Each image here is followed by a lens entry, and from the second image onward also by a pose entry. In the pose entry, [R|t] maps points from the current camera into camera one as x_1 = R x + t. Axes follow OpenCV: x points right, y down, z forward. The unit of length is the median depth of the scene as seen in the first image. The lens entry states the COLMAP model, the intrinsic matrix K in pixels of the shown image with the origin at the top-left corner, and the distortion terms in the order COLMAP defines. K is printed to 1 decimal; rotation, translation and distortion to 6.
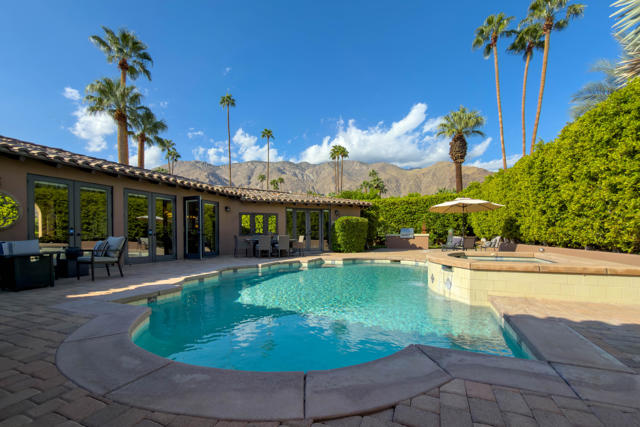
lens RADIAL K [[269.7, 0, 318.3], [0, 269.7, 236.4], [0, 0, 1]] dist [0.000865, 0.000226]
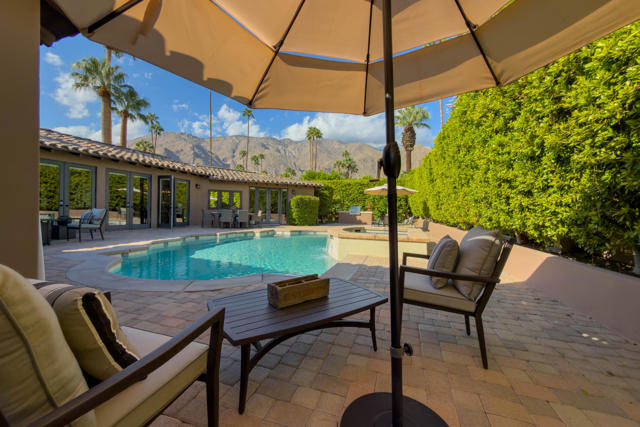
lens RADIAL K [[256.4, 0, 313.6], [0, 256.4, 211.0], [0, 0, 1]] dist [-0.000781, -0.000098]
pose [[0.997885, 0.027077, 0.059094, 0.094370], [-0.027244, 0.999627, 0.002020, -0.008668], [-0.059017, -0.003626, 0.998250, -0.132171]]
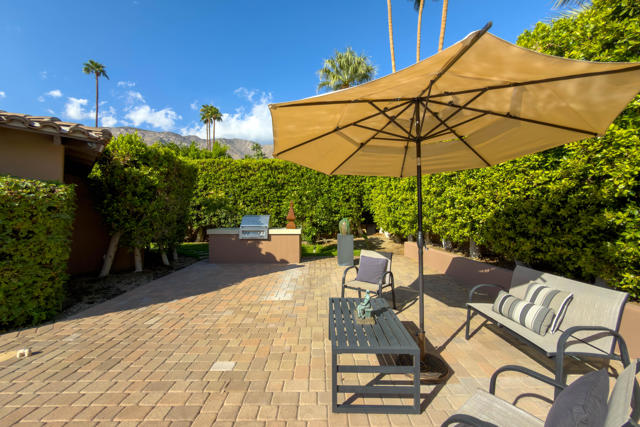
lens RADIAL K [[254.9, 0, 315.8], [0, 254.9, 212.6], [0, 0, 1]] dist [0.000153, 0.000150]
pose [[0.923810, 0.001534, 0.382849, 0.310034], [0.000961, 0.999980, -0.006327, -0.039915], [-0.382851, 0.006213, 0.923789, 0.693997]]
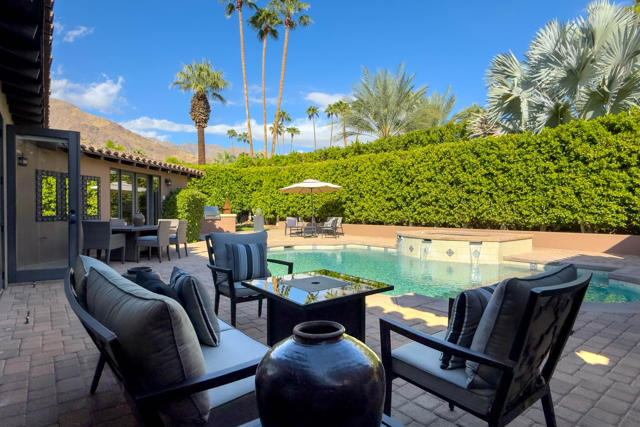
lens RADIAL K [[363.9, 0, 320.0], [0, 363.9, 213.5], [0, 0, 1]] dist [0.001435, 0.000630]
pose [[0.479240, -0.003152, 0.877678, -0.541016], [0.001245, 0.999995, 0.002911, -0.016087], [-0.877683, -0.000302, 0.479242, 0.263346]]
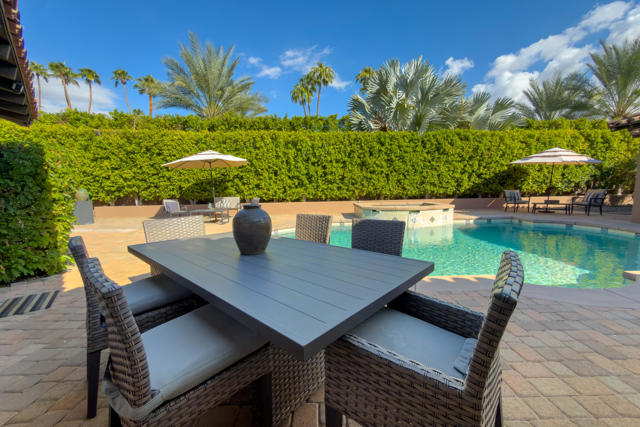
lens RADIAL K [[256.4, 0, 313.6], [0, 256.4, 211.0], [0, 0, 1]] dist [-0.000781, -0.000098]
pose [[-0.414246, -0.073881, 0.907162, -0.264331], [0.021909, 0.995602, 0.091088, -0.021680], [-0.909901, 0.057608, -0.410805, 0.870599]]
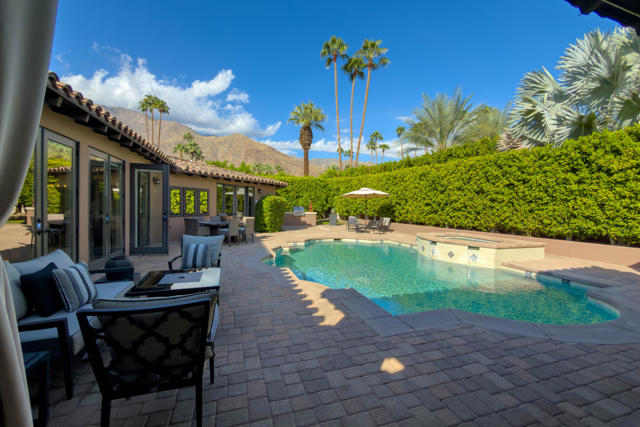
lens RADIAL K [[274.8, 0, 316.1], [0, 274.8, 211.0], [0, 0, 1]] dist [0.000450, -0.000052]
pose [[0.750245, 0.008769, 0.661102, -0.442129], [-0.022830, 0.999659, 0.012649, -0.035032], [-0.660765, -0.024583, 0.750190, 0.127968]]
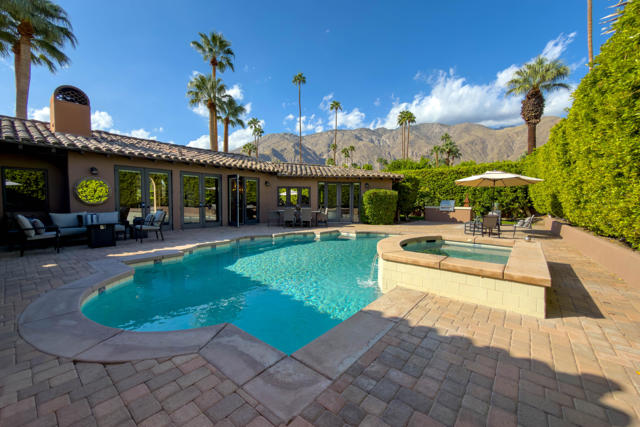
lens RADIAL K [[254.9, 0, 315.8], [0, 254.9, 212.6], [0, 0, 1]] dist [0.000153, 0.000150]
pose [[0.956722, 0.027224, -0.289728, 0.171634], [-0.013965, 0.998762, 0.047735, -0.028703], [0.290669, -0.041623, 0.955918, -0.000514]]
